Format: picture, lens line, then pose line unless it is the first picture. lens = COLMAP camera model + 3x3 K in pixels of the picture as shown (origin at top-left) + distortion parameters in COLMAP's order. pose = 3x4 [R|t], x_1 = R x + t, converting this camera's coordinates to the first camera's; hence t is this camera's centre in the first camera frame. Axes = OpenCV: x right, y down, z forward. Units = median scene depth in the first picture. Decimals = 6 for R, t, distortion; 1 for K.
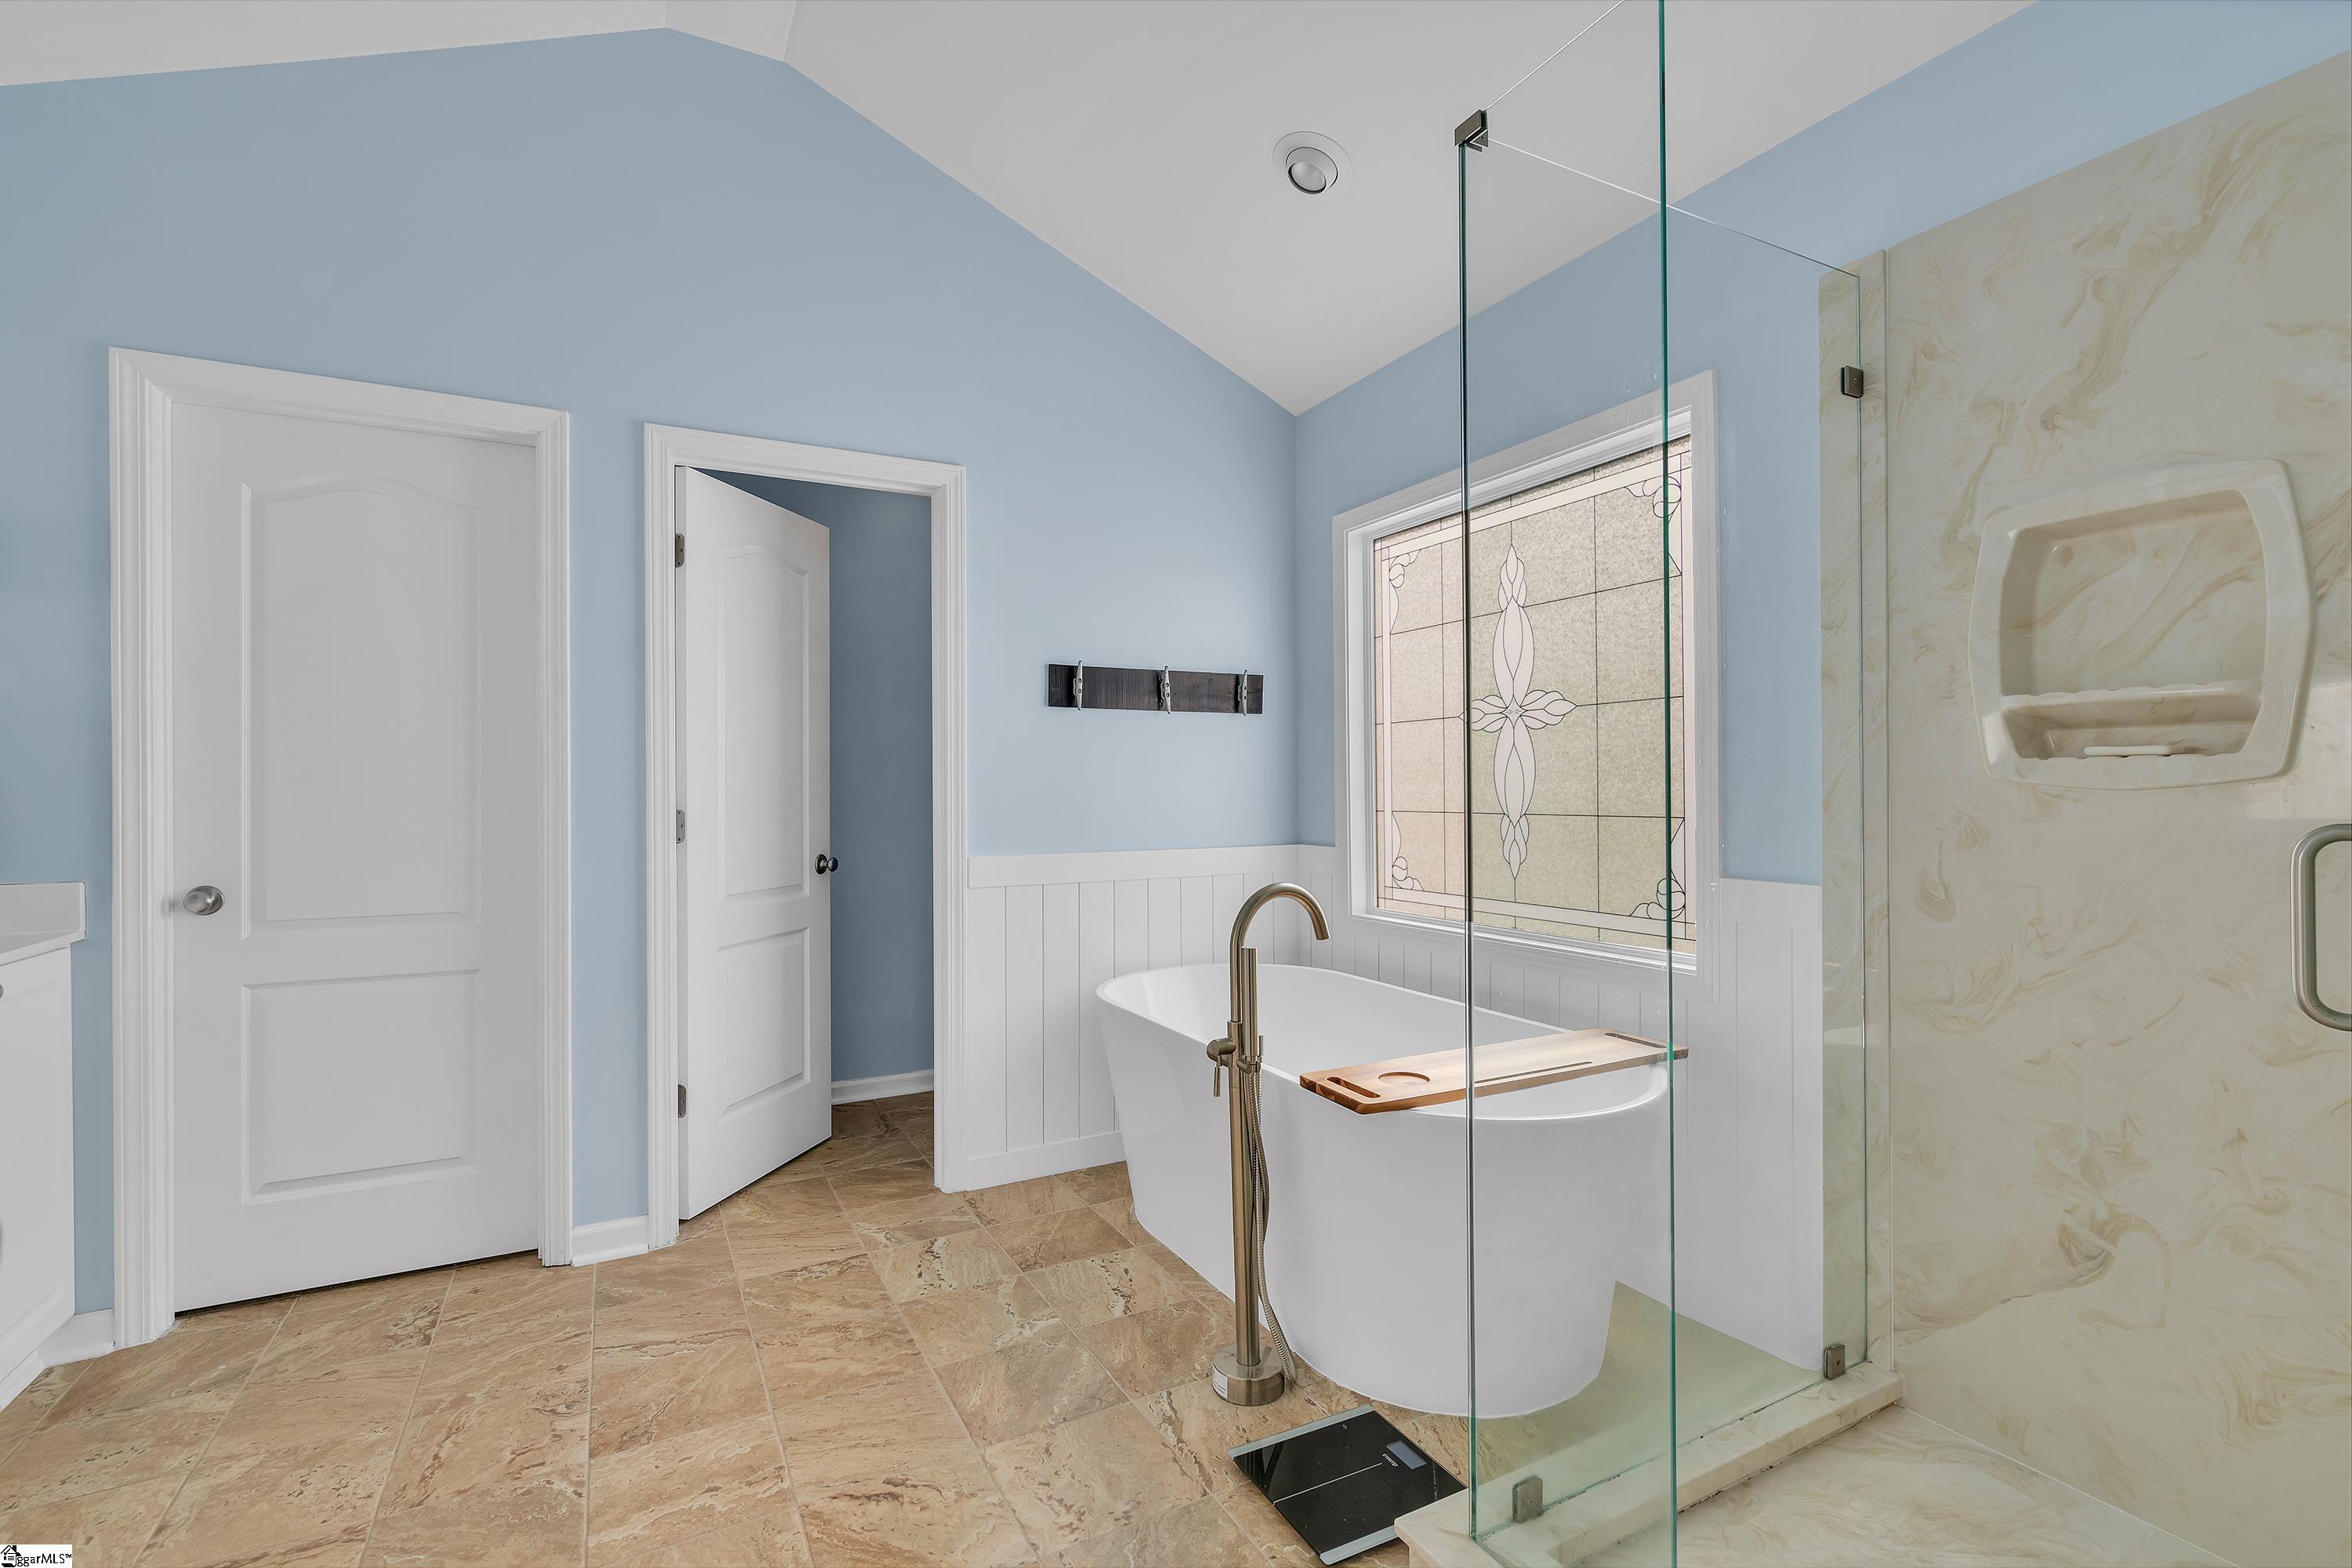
lens RADIAL K [[1051.6, 0, 1178.5], [0, 1051.6, 790.3], [0, 0, 1]] dist [-0.000921, 0.000658]
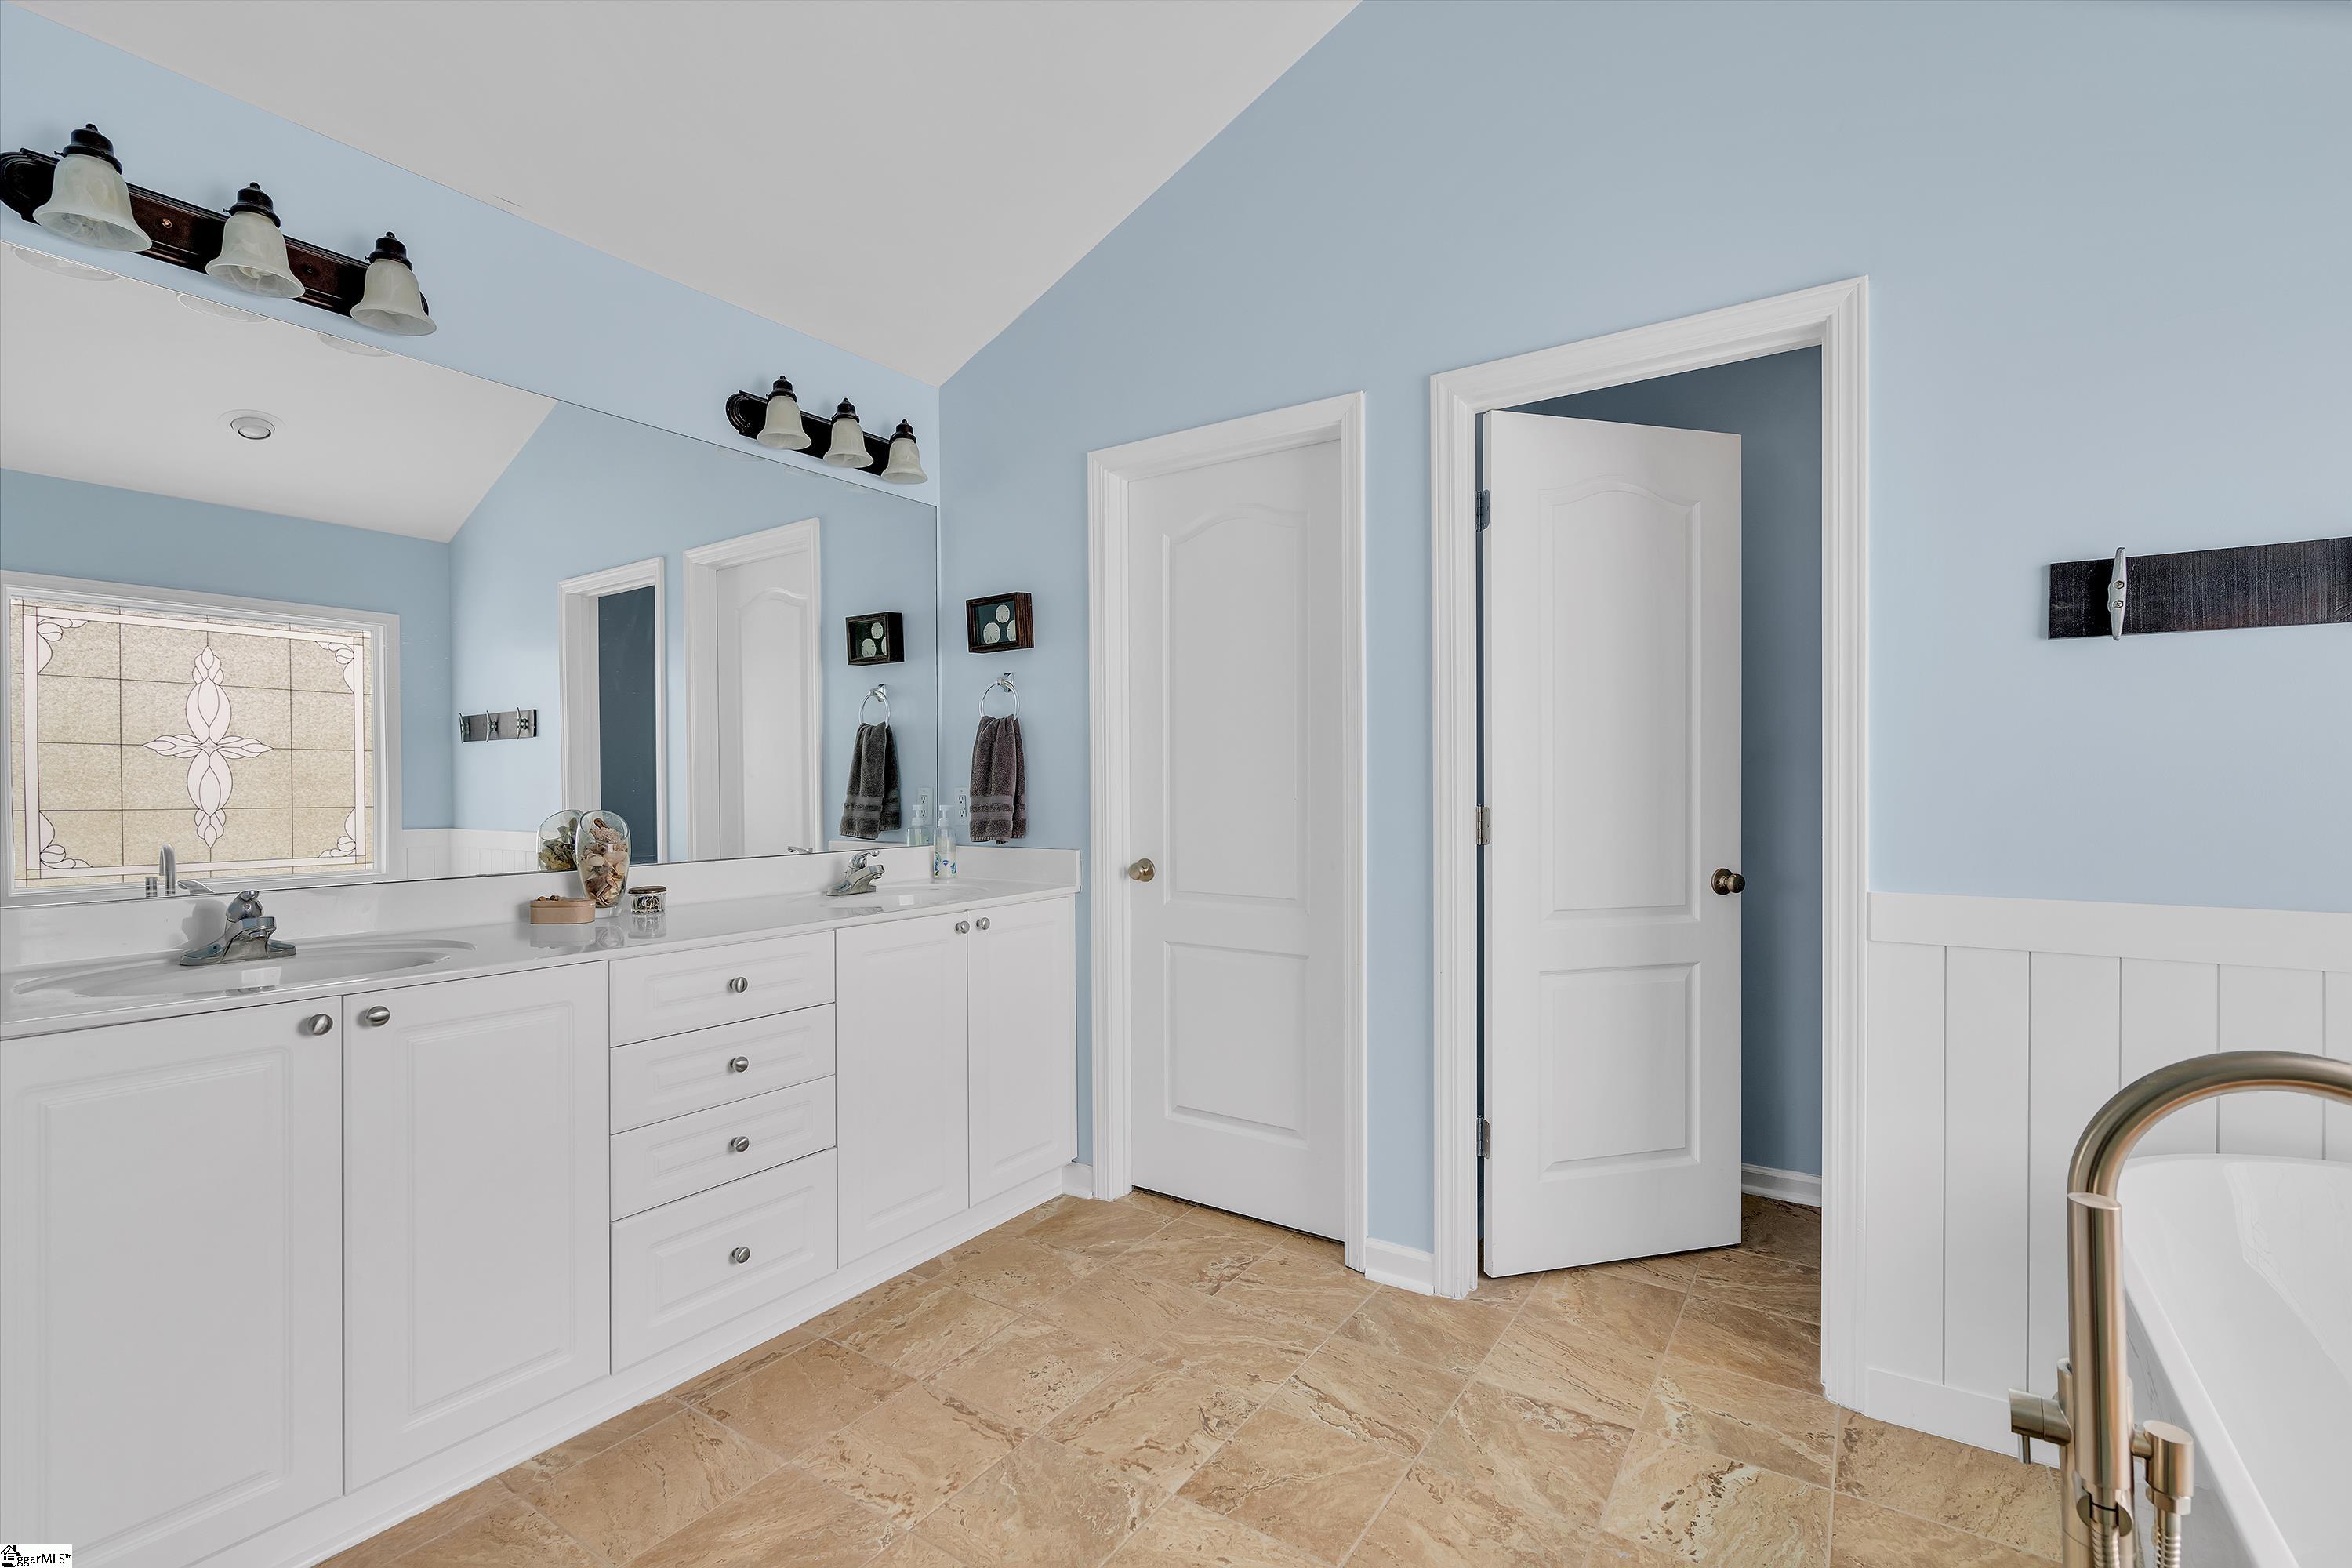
lens RADIAL K [[1051.6, 0, 1178.5], [0, 1051.6, 790.3], [0, 0, 1]] dist [-0.000921, 0.000658]
pose [[0.470270, 0.011982, -0.882441, 0.196172], [-0.000415, 0.999911, 0.013357, -0.007771], [0.882522, -0.005915, 0.470233, 0.405939]]
